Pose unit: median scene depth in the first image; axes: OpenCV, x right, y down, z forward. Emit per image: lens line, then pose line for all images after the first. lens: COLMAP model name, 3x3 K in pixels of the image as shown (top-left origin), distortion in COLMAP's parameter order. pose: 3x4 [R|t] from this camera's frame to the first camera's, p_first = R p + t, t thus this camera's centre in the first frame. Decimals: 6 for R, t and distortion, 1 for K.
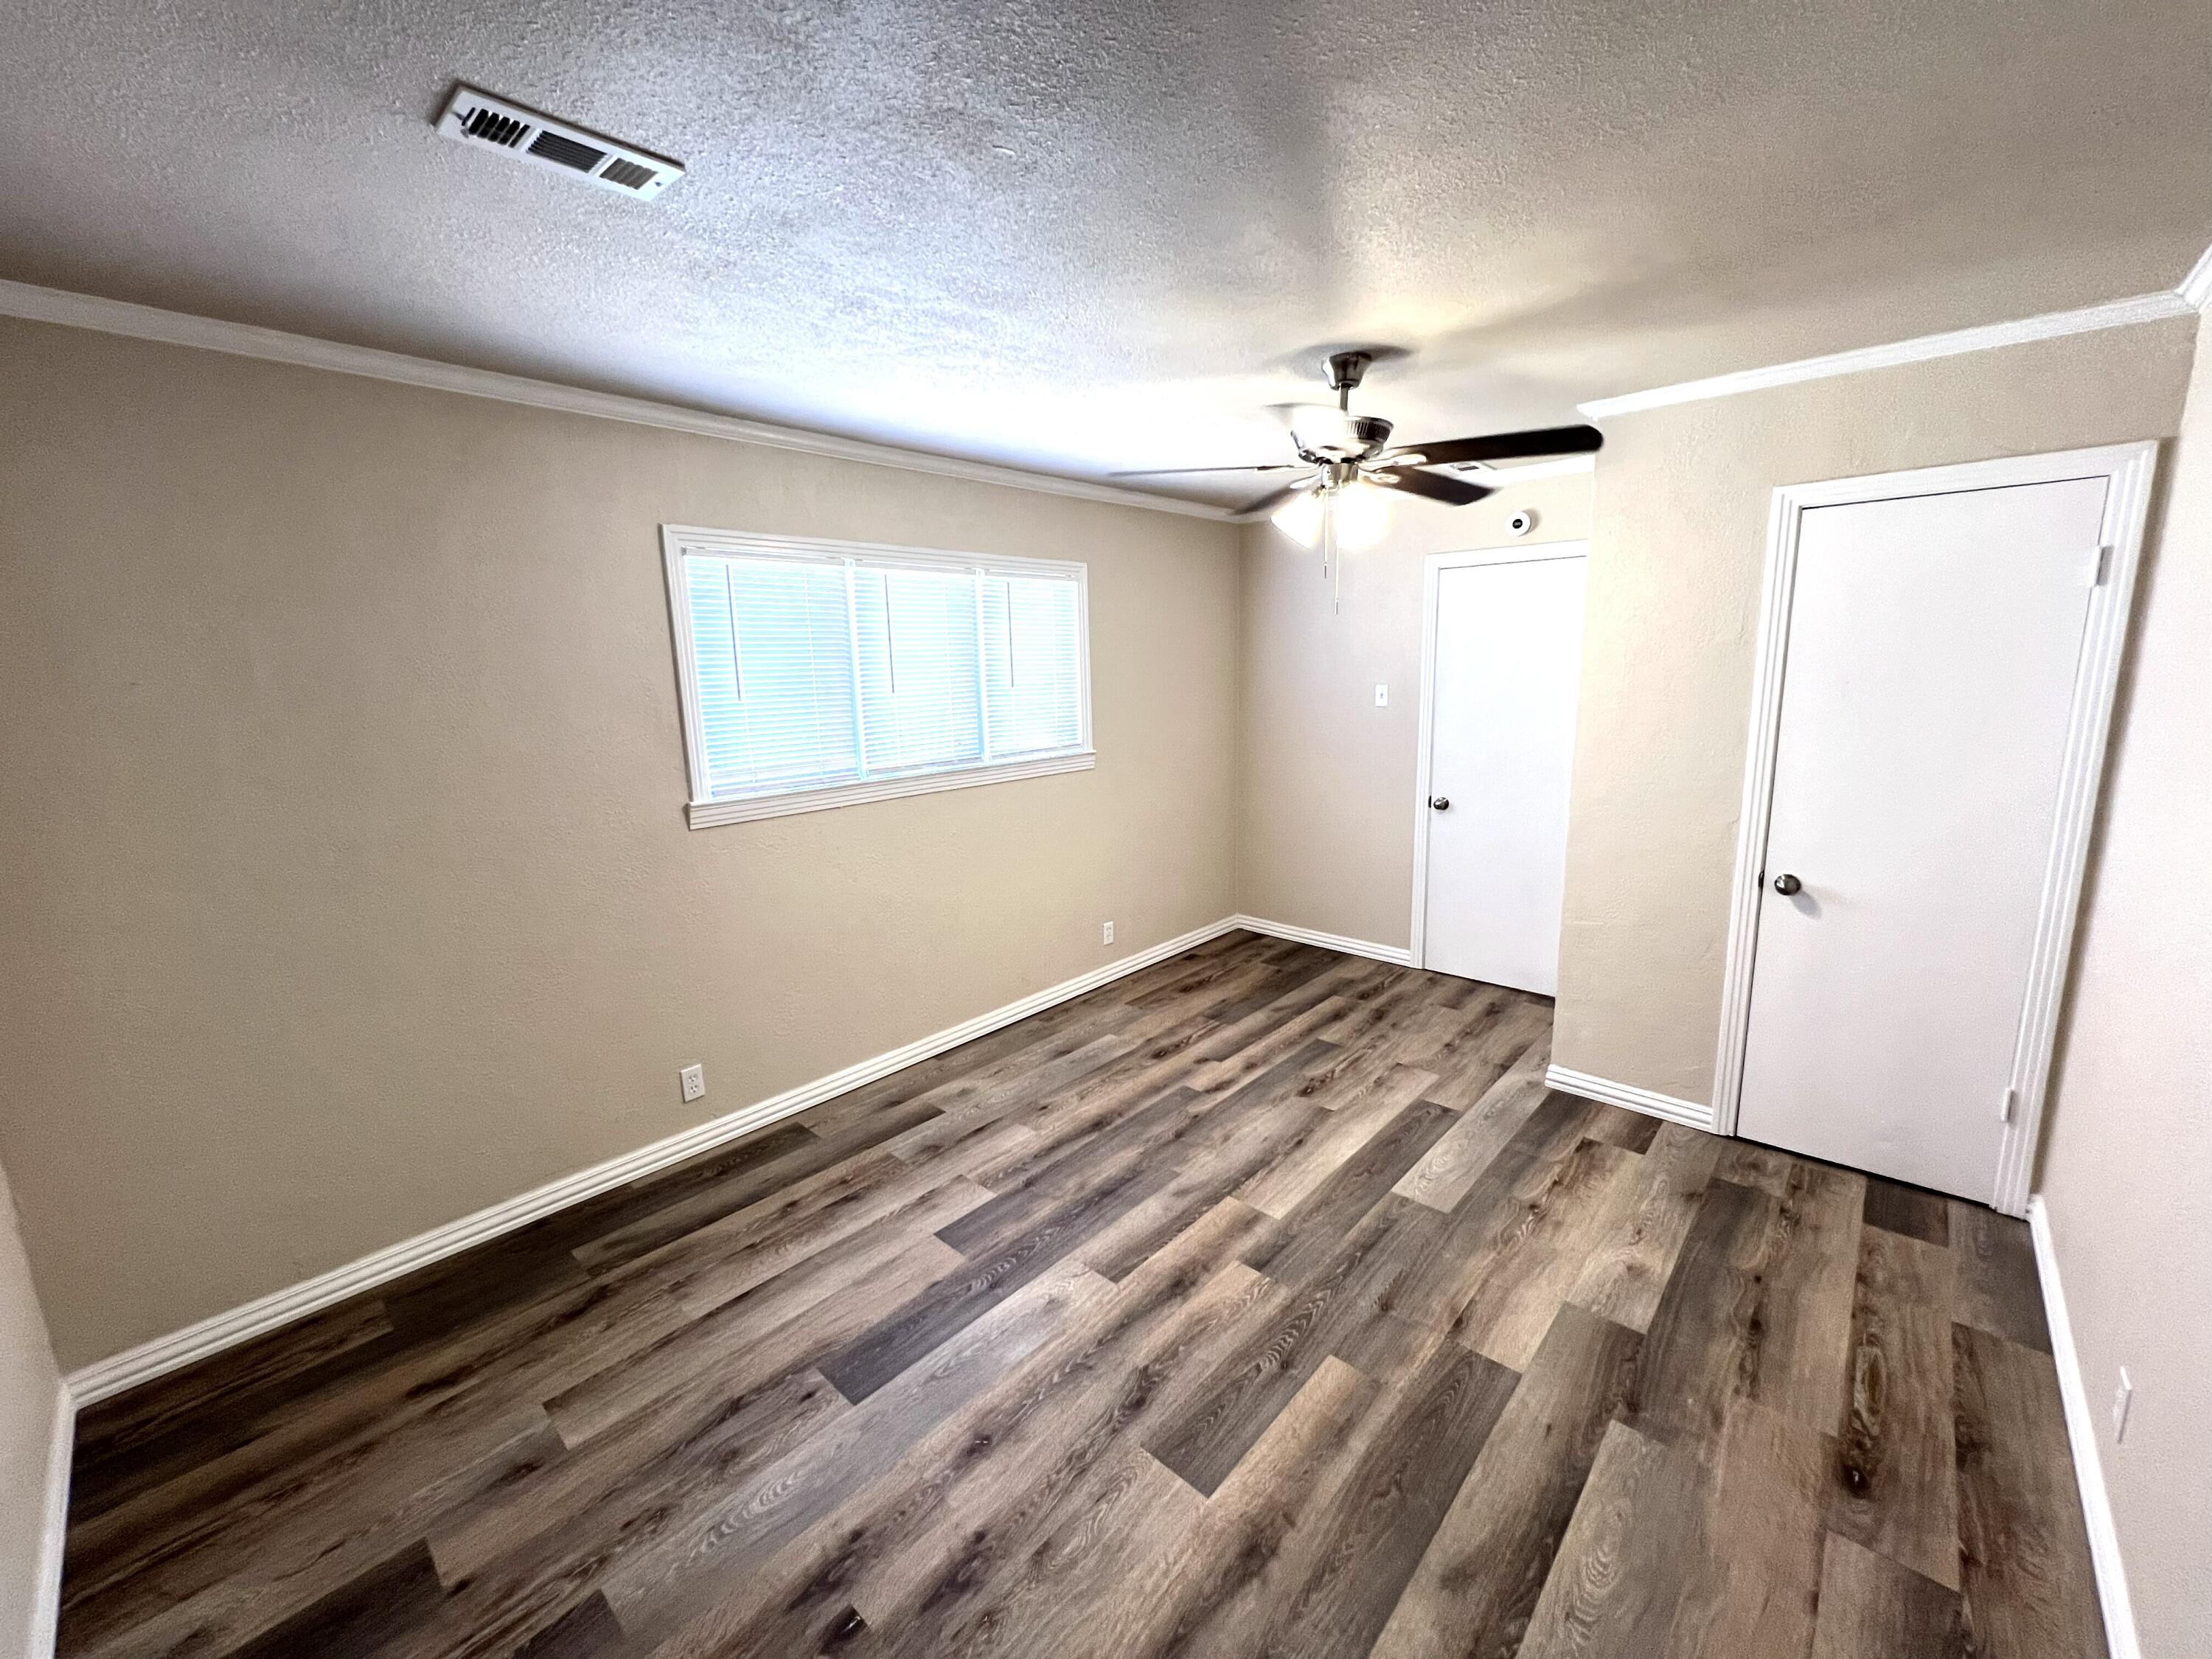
lens RADIAL K [[878.3, 0, 1099.7], [0, 878.3, 824.2], [0, 0, 1]] dist [-0.006632, 0.000018]
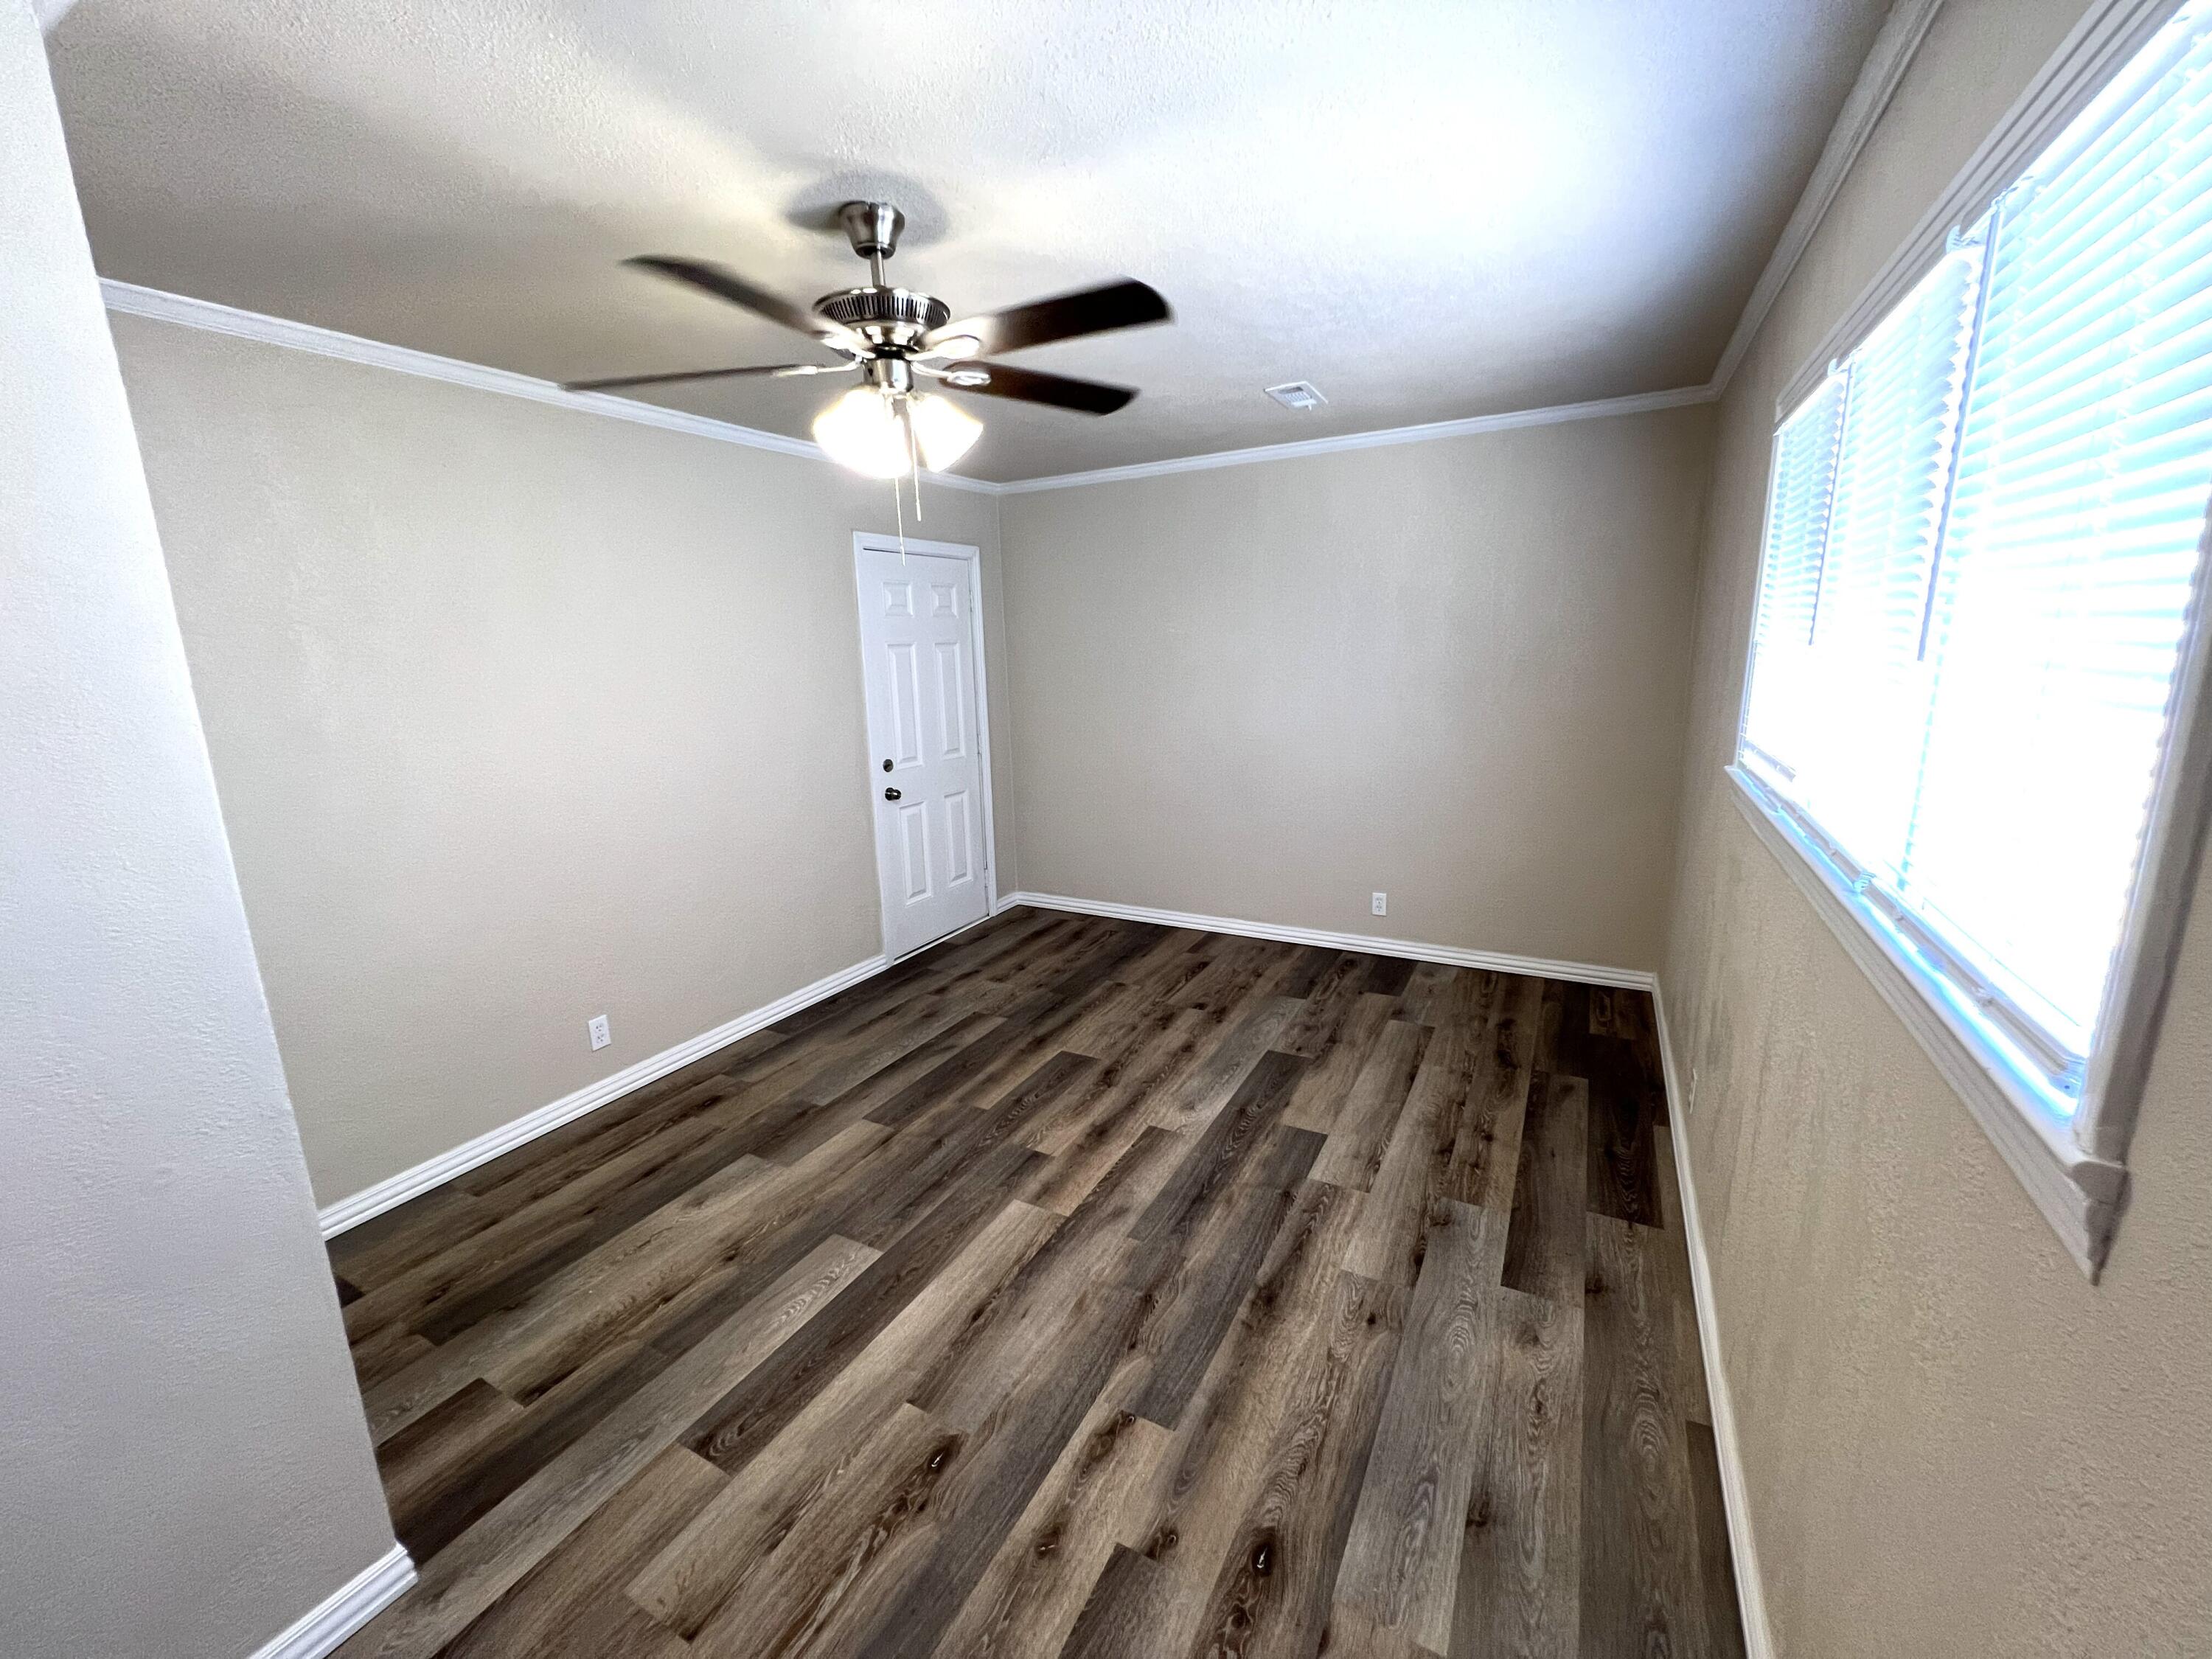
lens RADIAL K [[878.3, 0, 1099.7], [0, 878.3, 824.2], [0, 0, 1]] dist [-0.006632, 0.000018]
pose [[-0.969685, 0.102235, -0.221944, 0.293761], [0.009598, 0.923506, 0.383465, -0.317847], [0.244170, 0.369710, -0.896491, 1.784851]]
